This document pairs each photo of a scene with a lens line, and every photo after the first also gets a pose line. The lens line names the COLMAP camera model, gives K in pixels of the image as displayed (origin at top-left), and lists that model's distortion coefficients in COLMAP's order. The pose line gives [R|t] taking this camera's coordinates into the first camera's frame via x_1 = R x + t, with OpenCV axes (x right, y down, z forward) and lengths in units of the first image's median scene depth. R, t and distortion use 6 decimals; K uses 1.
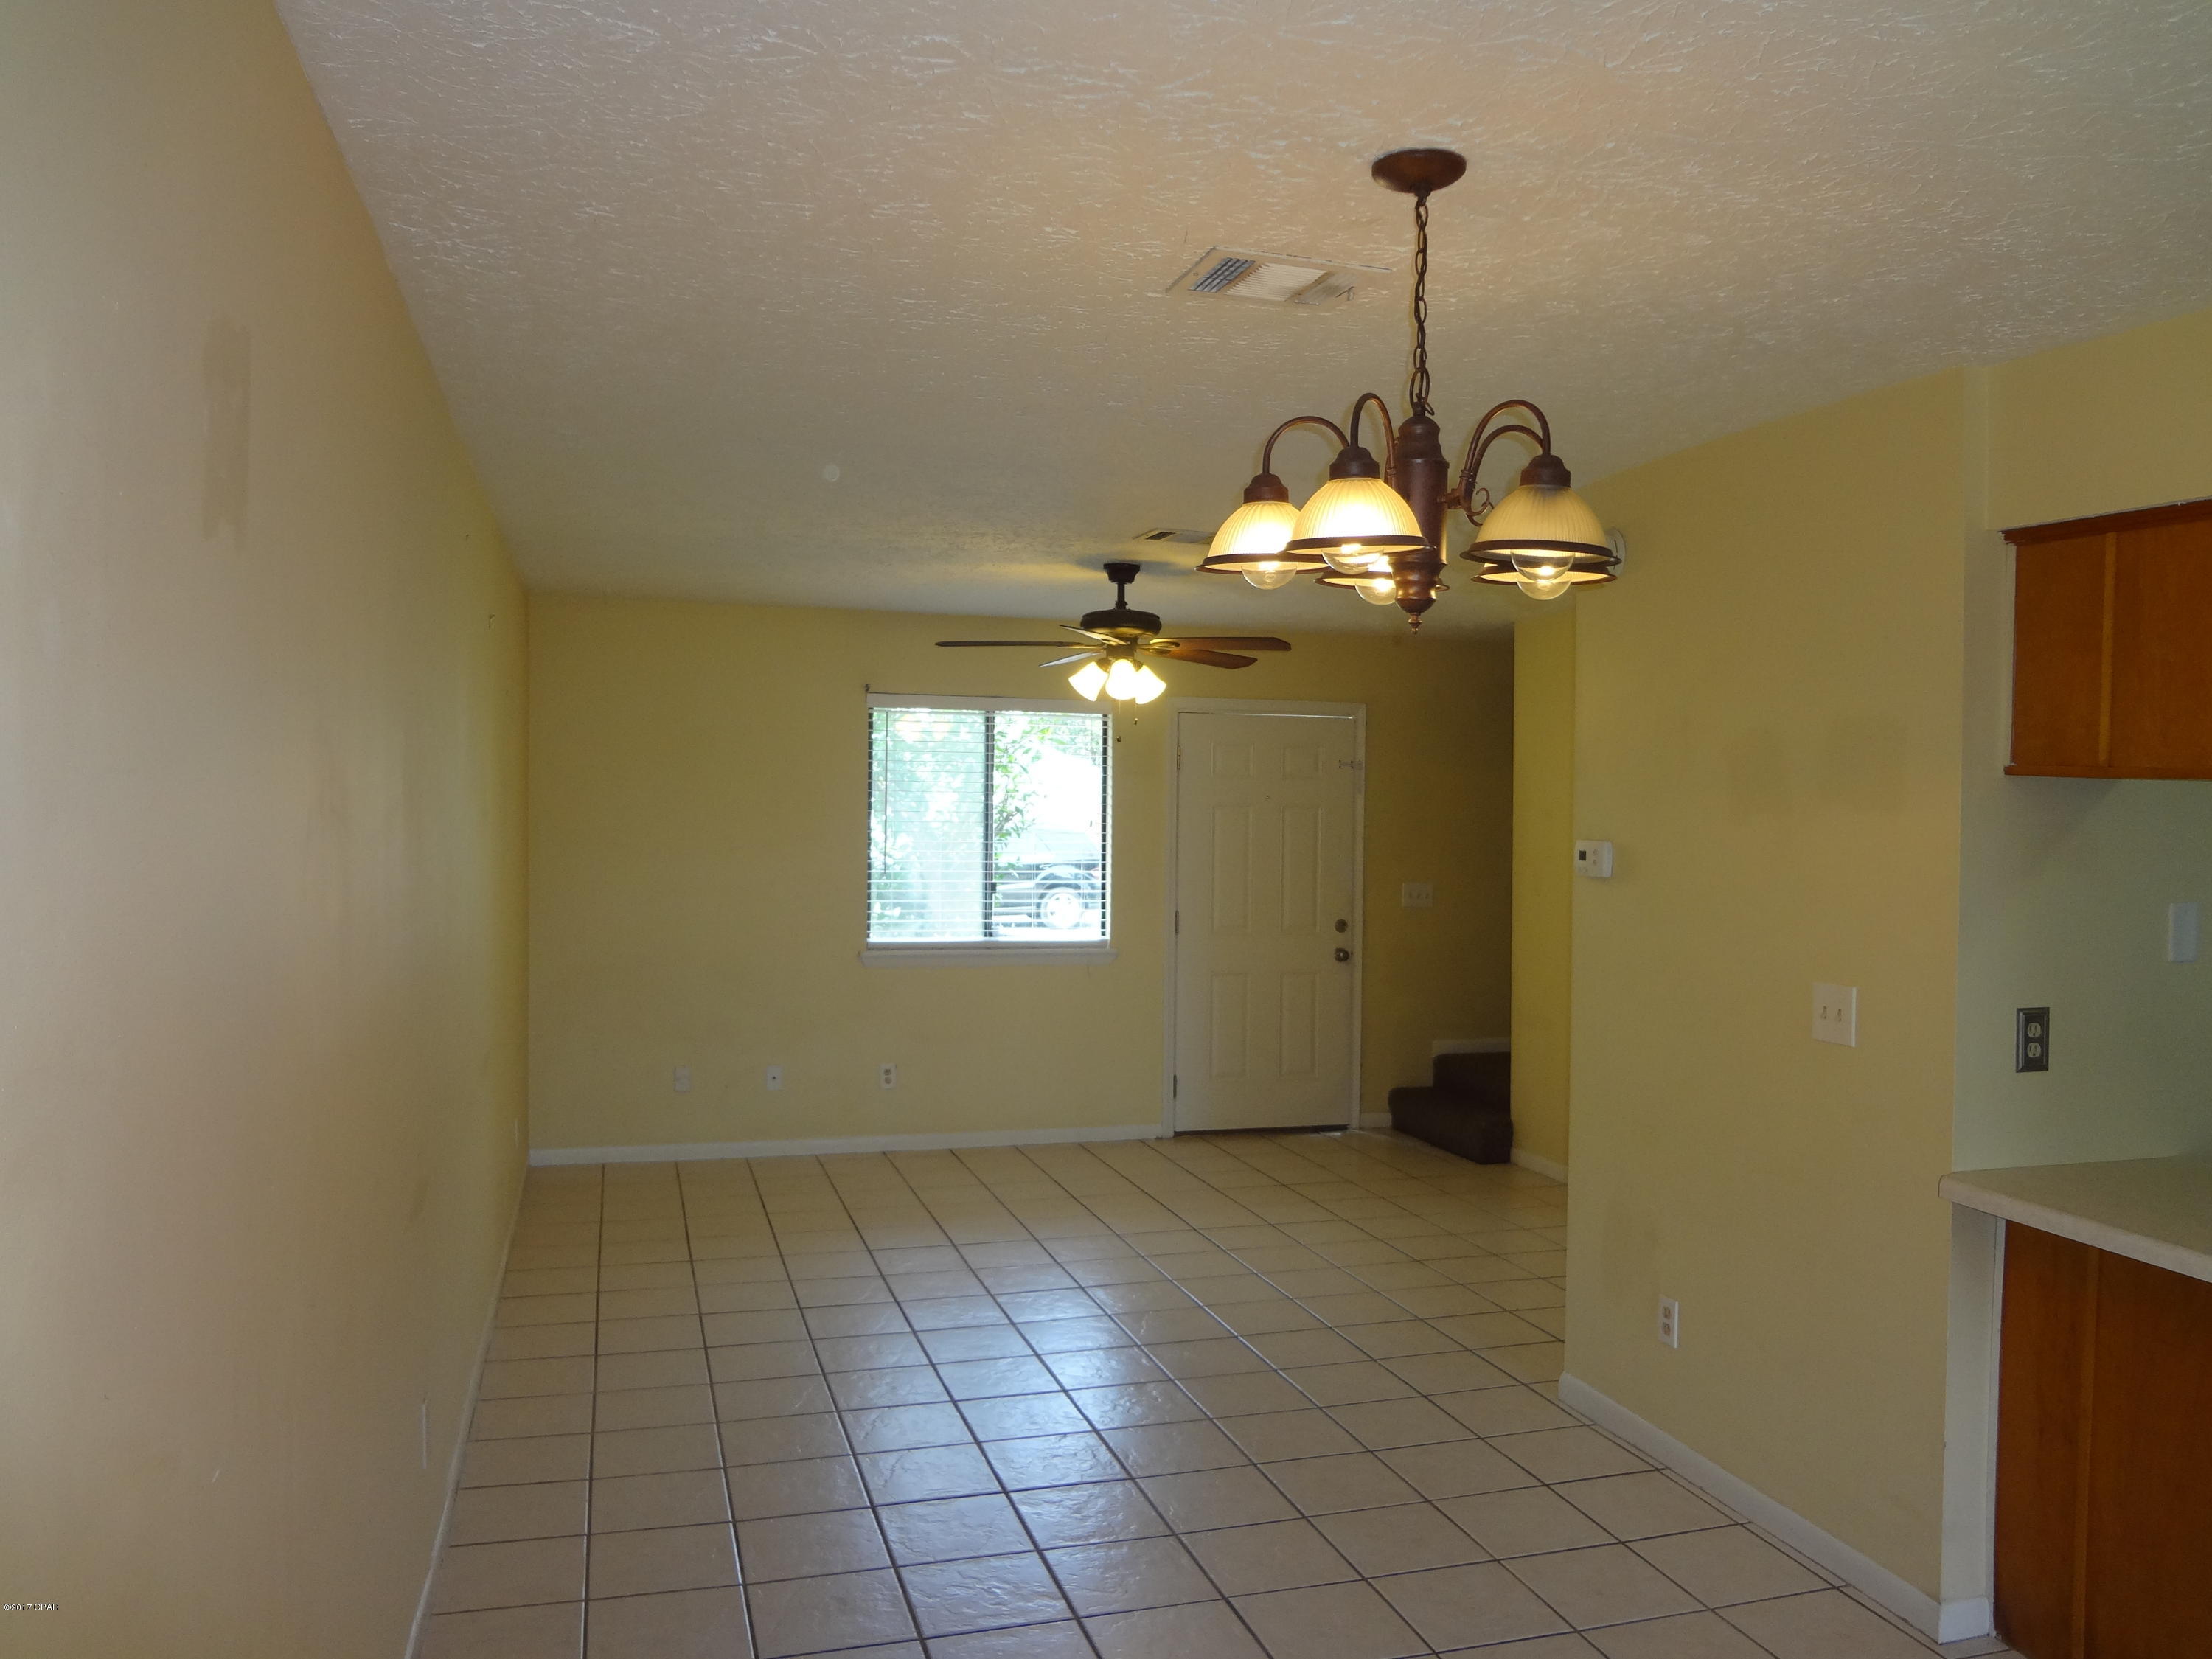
lens RADIAL K [[1645.2, 0, 1106.0], [0, 1645.2, 837.4], [0, 0, 1]] dist [-0.049660, 0.010041]
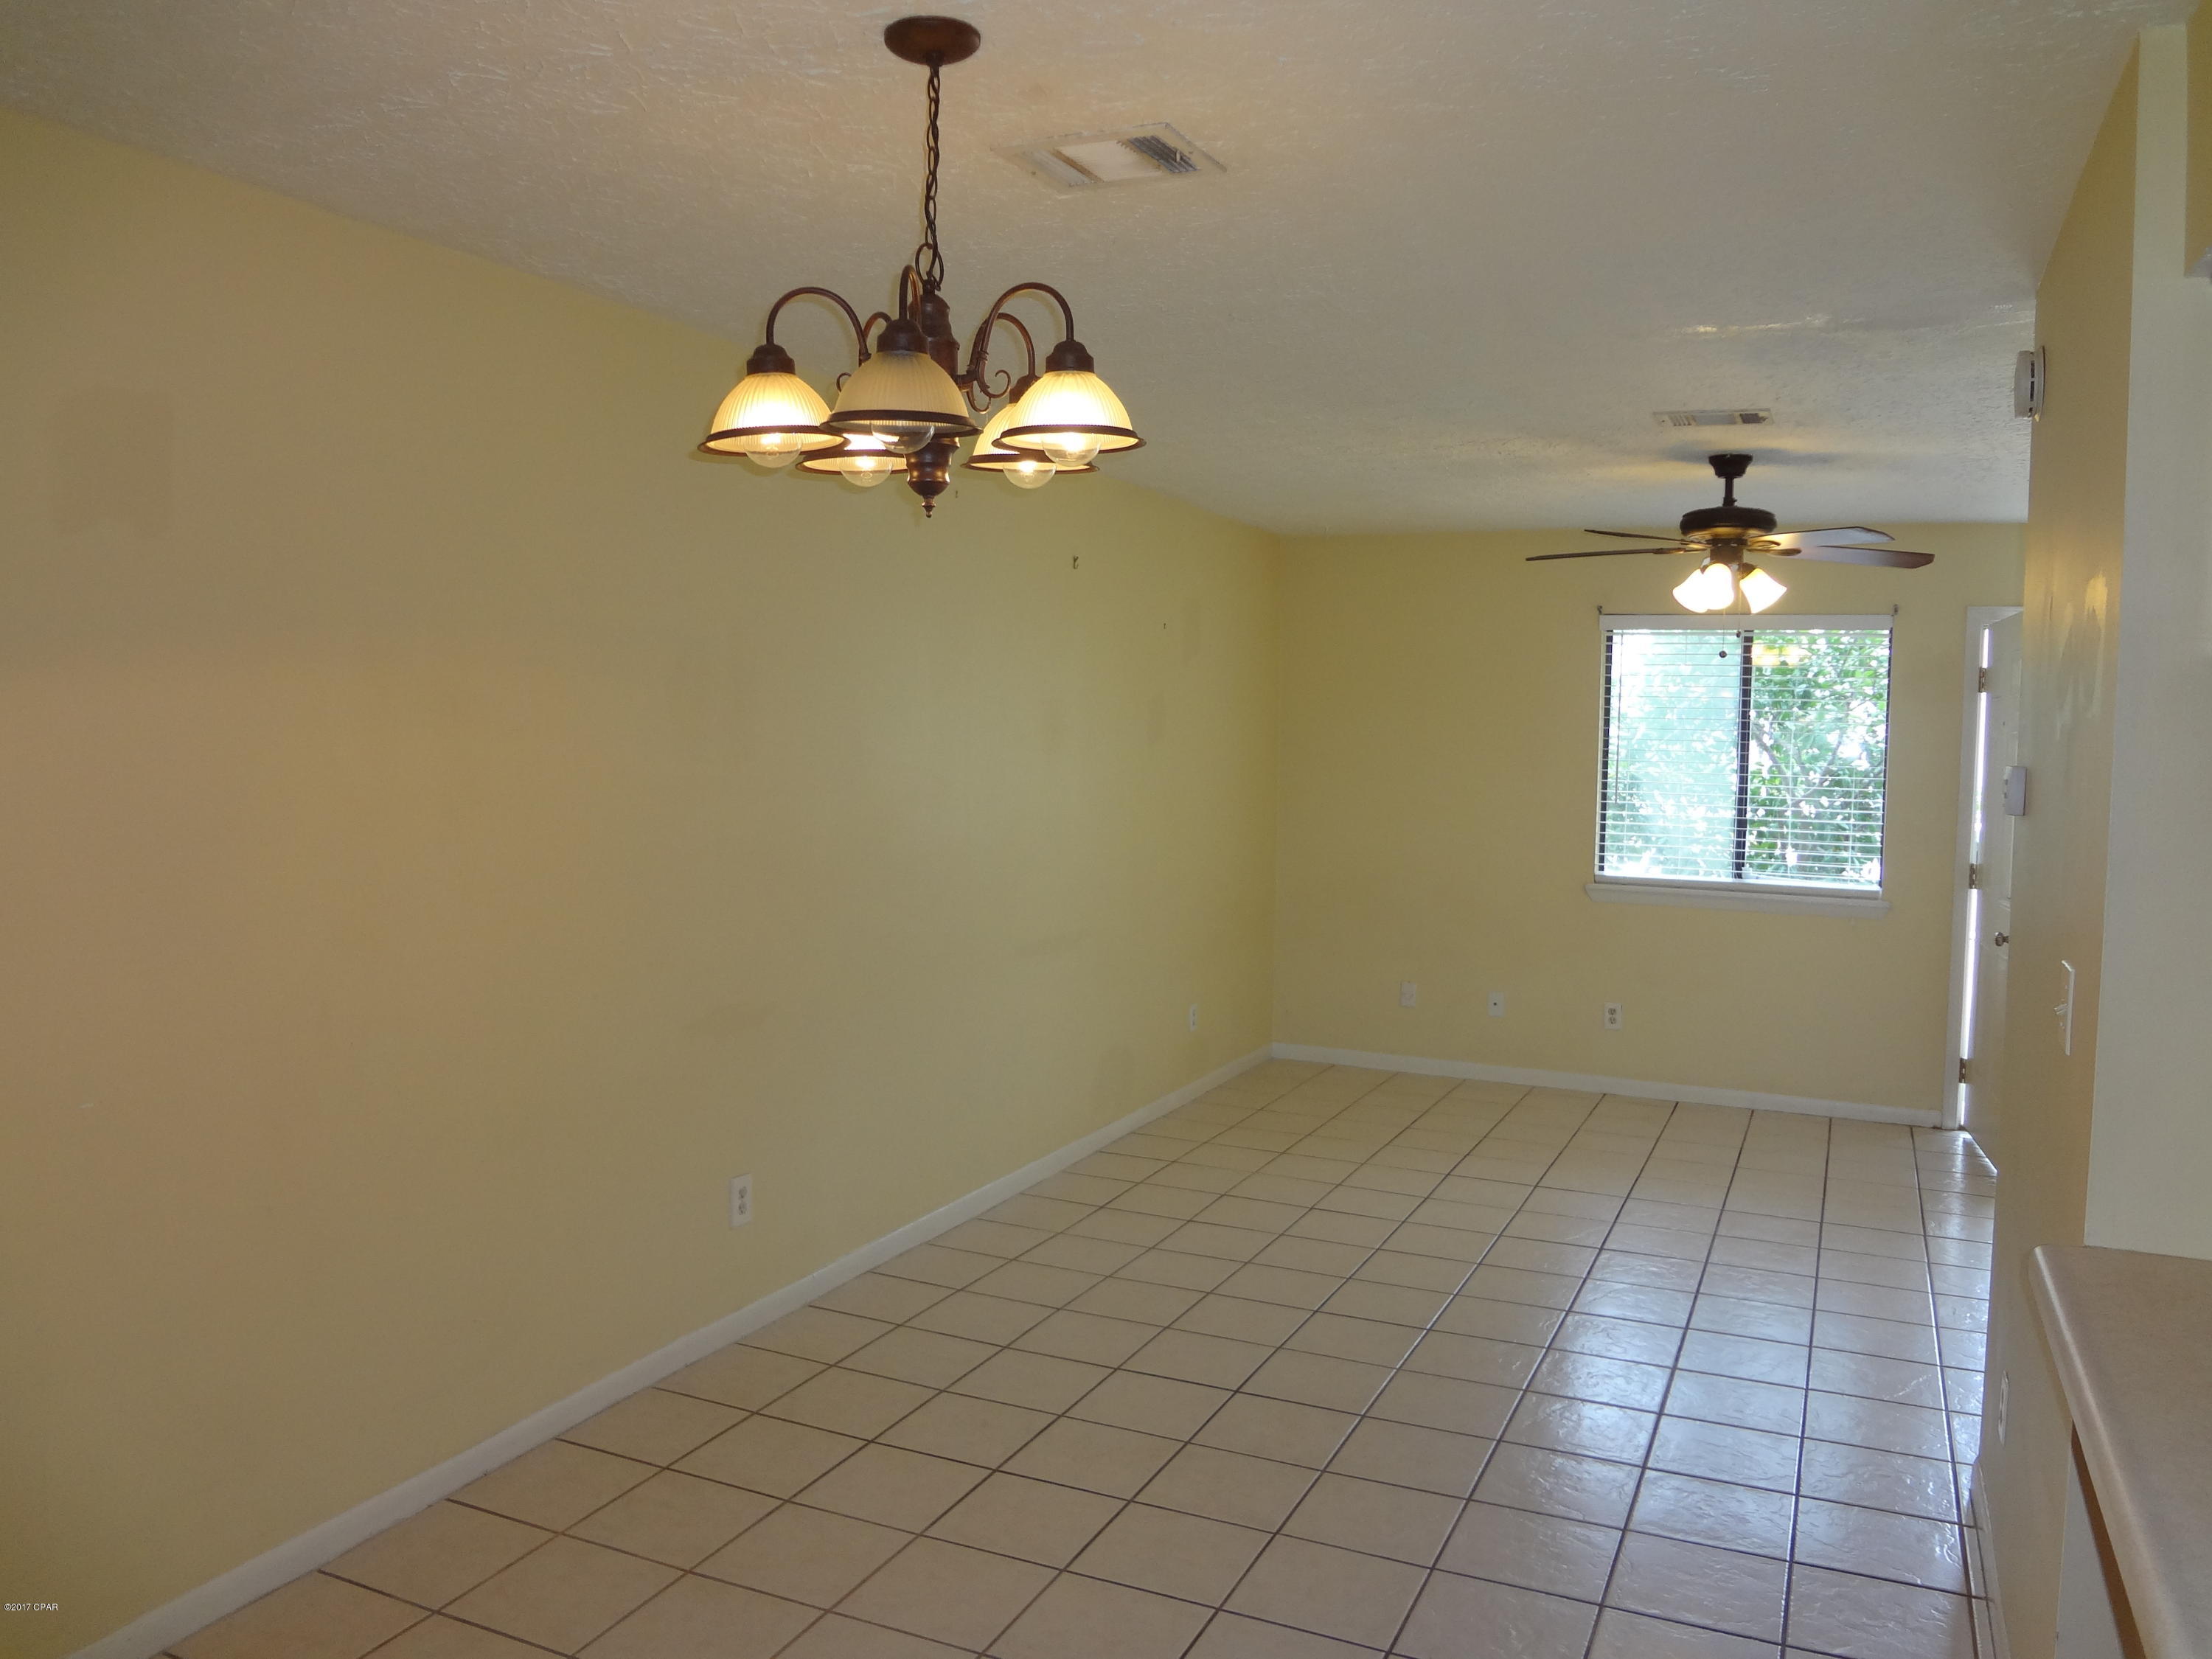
lens RADIAL K [[1645.2, 0, 1106.0], [0, 1645.2, 837.4], [0, 0, 1]] dist [-0.049660, 0.010041]
pose [[0.756722, 0.047591, -0.652003, 0.335502], [-0.024608, 0.998713, 0.044338, 0.008176], [0.653274, -0.017507, 0.756919, 0.111685]]
